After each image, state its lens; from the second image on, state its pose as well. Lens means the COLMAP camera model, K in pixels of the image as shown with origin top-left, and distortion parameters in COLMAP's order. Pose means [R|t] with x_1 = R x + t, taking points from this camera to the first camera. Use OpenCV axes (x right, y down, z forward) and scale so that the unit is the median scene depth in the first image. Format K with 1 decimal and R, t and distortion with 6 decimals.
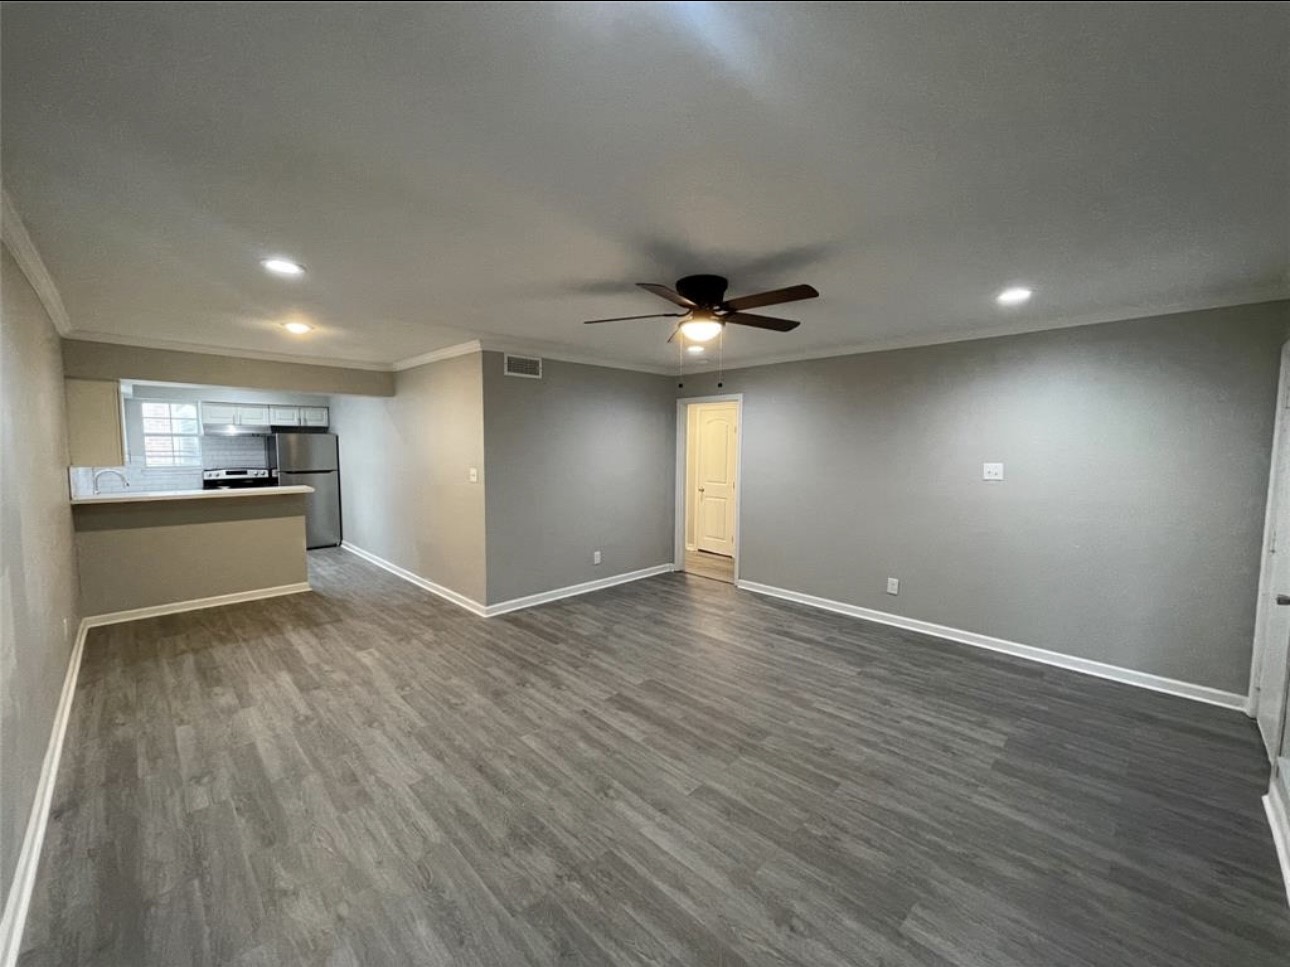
lens RADIAL K [[520.2, 0, 635.7], [0, 520.2, 484.1], [0, 0, 1]] dist [-0.002353, 0.000467]
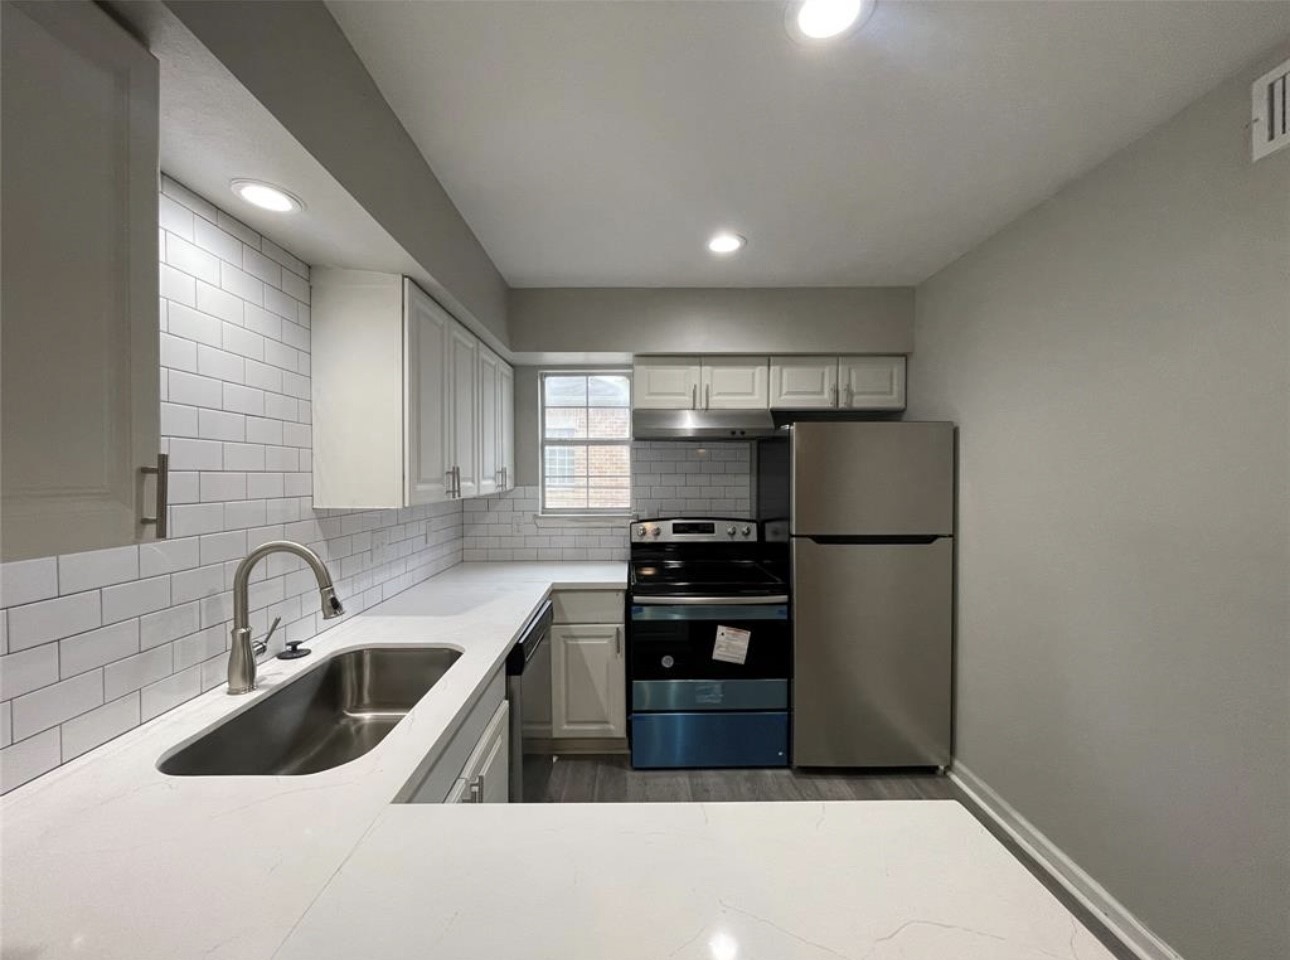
lens RADIAL K [[520.2, 0, 635.7], [0, 520.2, 480.6], [0, 0, 1]] dist [-0.002353, 0.000467]
pose [[0.722647, 0.000420, -0.691217, -1.088997], [-0.049995, 0.997412, -0.051662, -0.075991], [0.689407, 0.071891, 0.720798, 1.408816]]
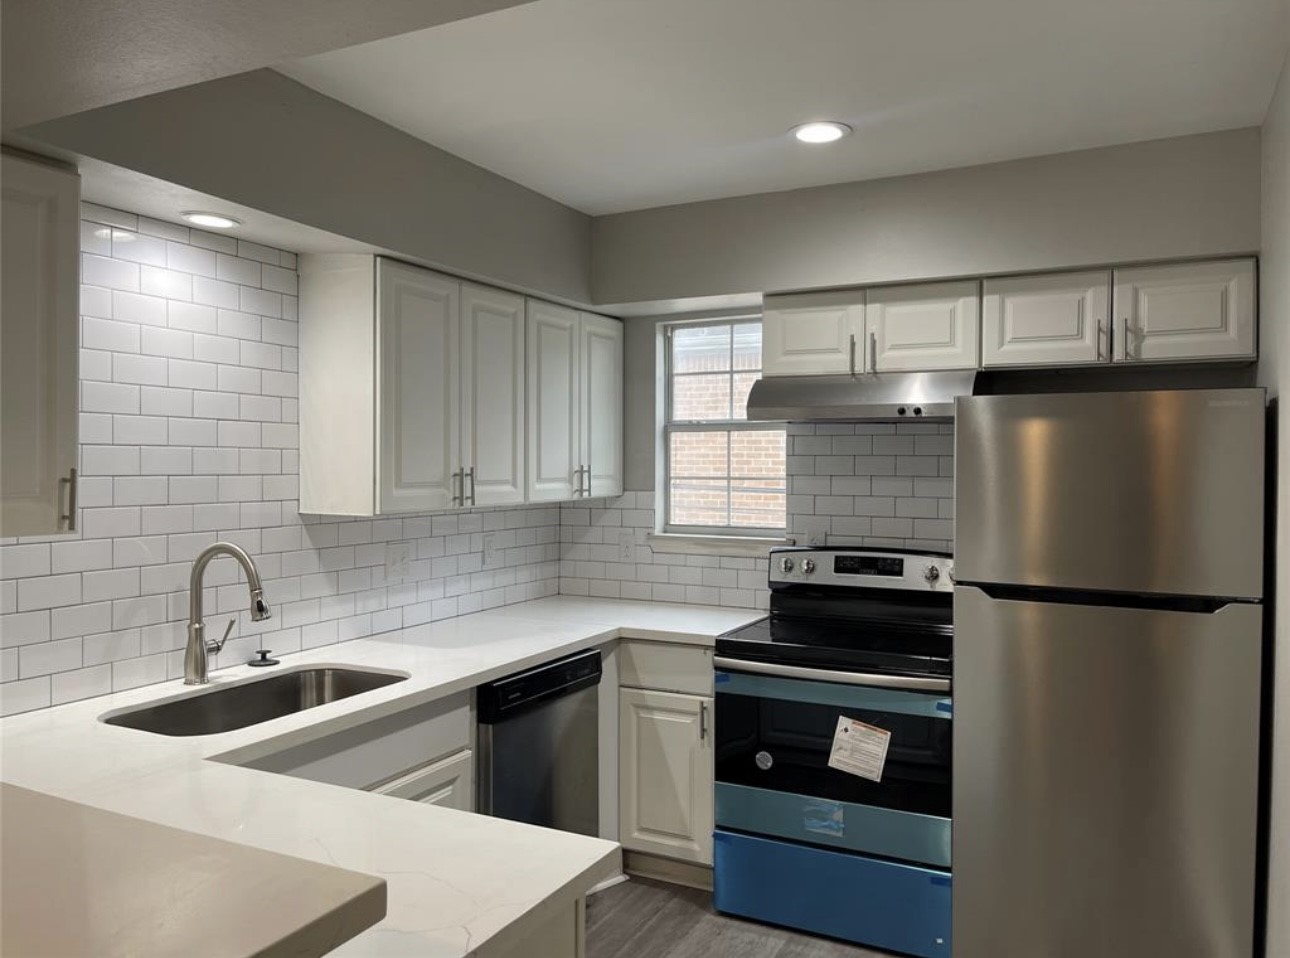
lens RADIAL K [[974.8, 0, 639.2], [0, 974.8, 473.3], [0, 0, 1]] dist [0.029590, -0.002538]
pose [[0.322963, 0.004608, -0.946400, -0.744553], [-0.080039, 0.996539, -0.022462, -0.099138], [0.943021, 0.083003, 0.322214, 1.553810]]
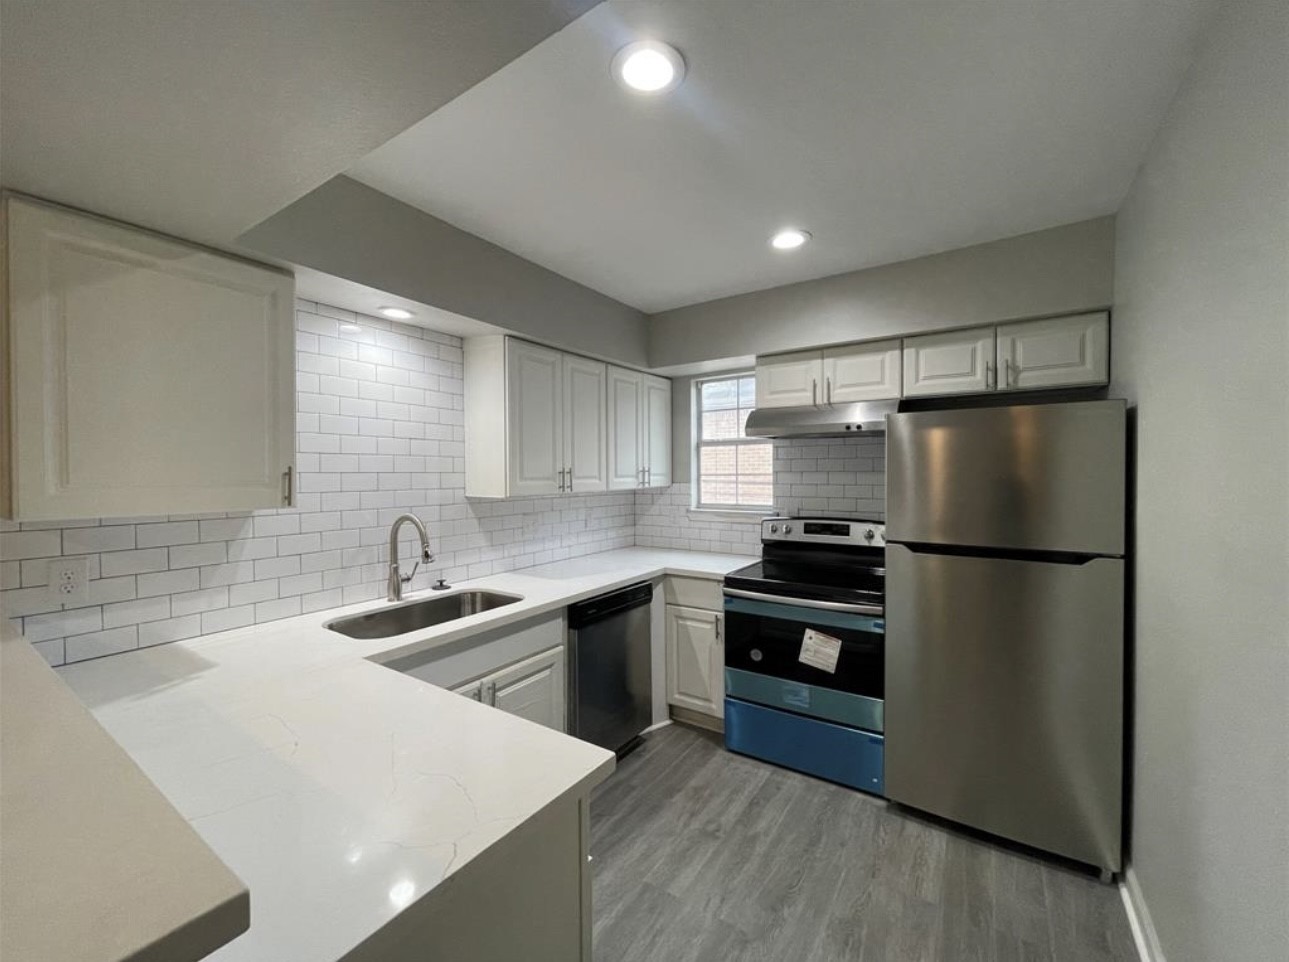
lens RADIAL K [[519.8, 0, 635.2], [0, 519.8, 481.6], [0, 0, 1]] dist [-0.002353, 0.000467]
pose [[0.200690, 0.009321, -0.979610, -0.869135], [-0.073211, 0.997301, -0.005510, -0.094763], [0.976915, 0.072824, 0.200831, 1.638261]]
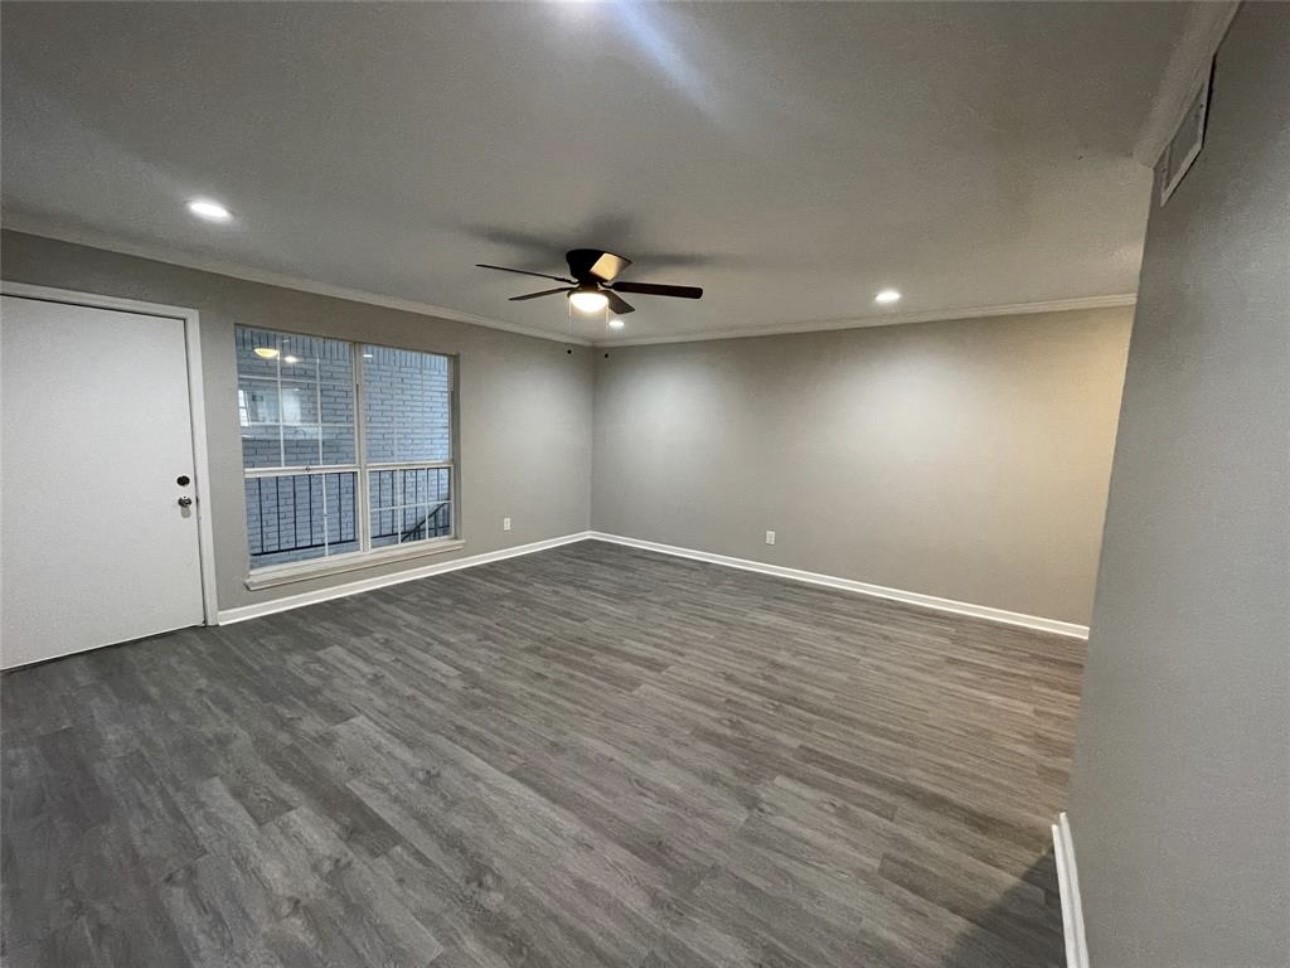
lens RADIAL K [[520.2, 0, 635.7], [0, 520.2, 484.6], [0, 0, 1]] dist [-0.002353, 0.000467]
pose [[-0.985066, -0.017433, -0.171292, 0.169927], [-0.051092, 0.979648, 0.194114, -0.113194], [0.164422, 0.199967, -0.965908, 1.721742]]
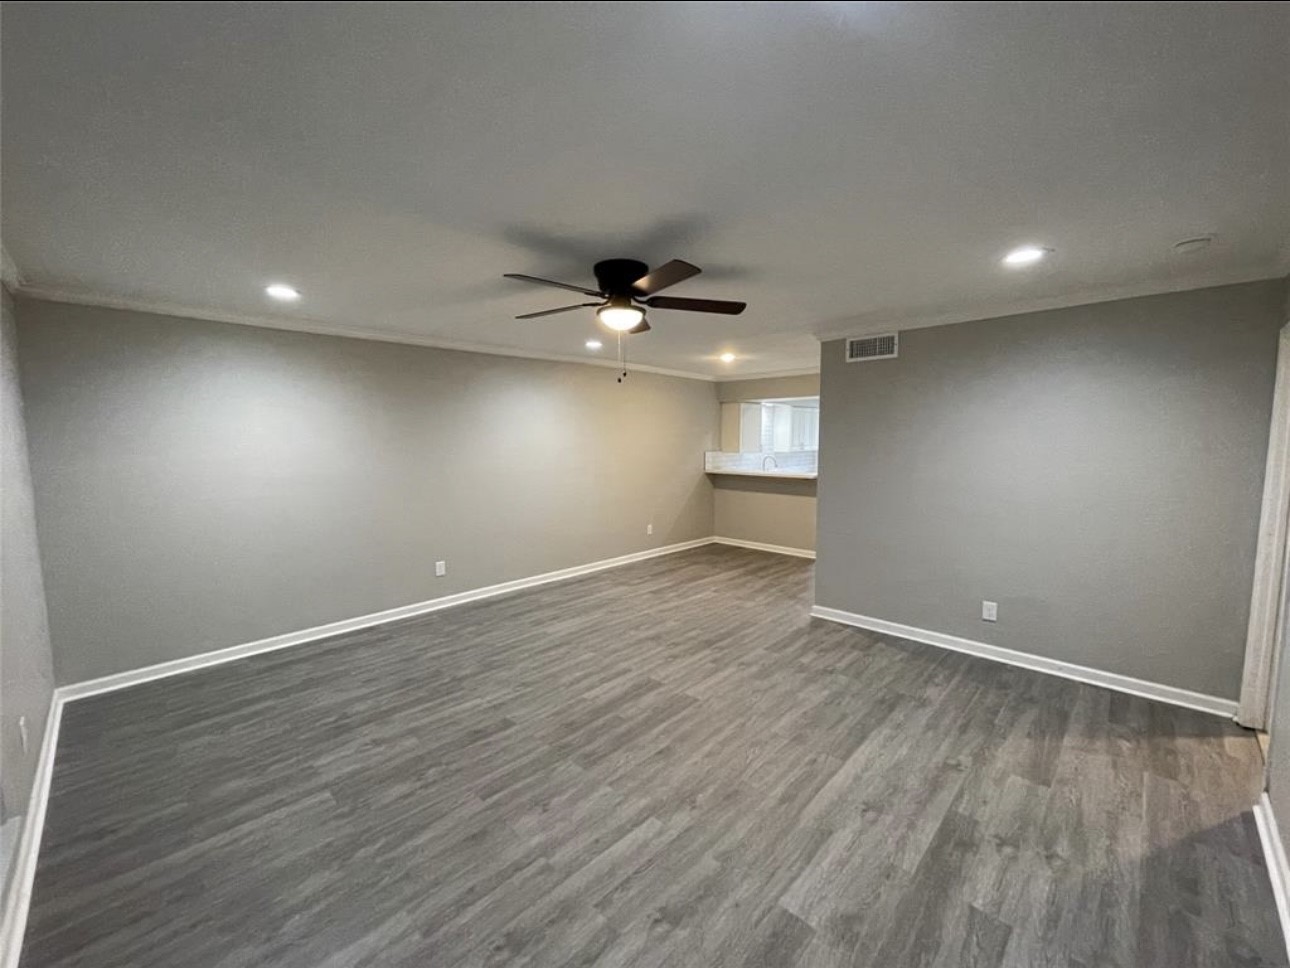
lens RADIAL K [[520.2, 0, 635.7], [0, 520.2, 484.6], [0, 0, 1]] dist [-0.002353, 0.000467]
pose [[0.019241, 0.084407, -0.996246, 0.884815], [-0.071862, 0.993970, 0.082827, -0.062261], [0.997229, 0.069998, 0.025190, 0.830411]]
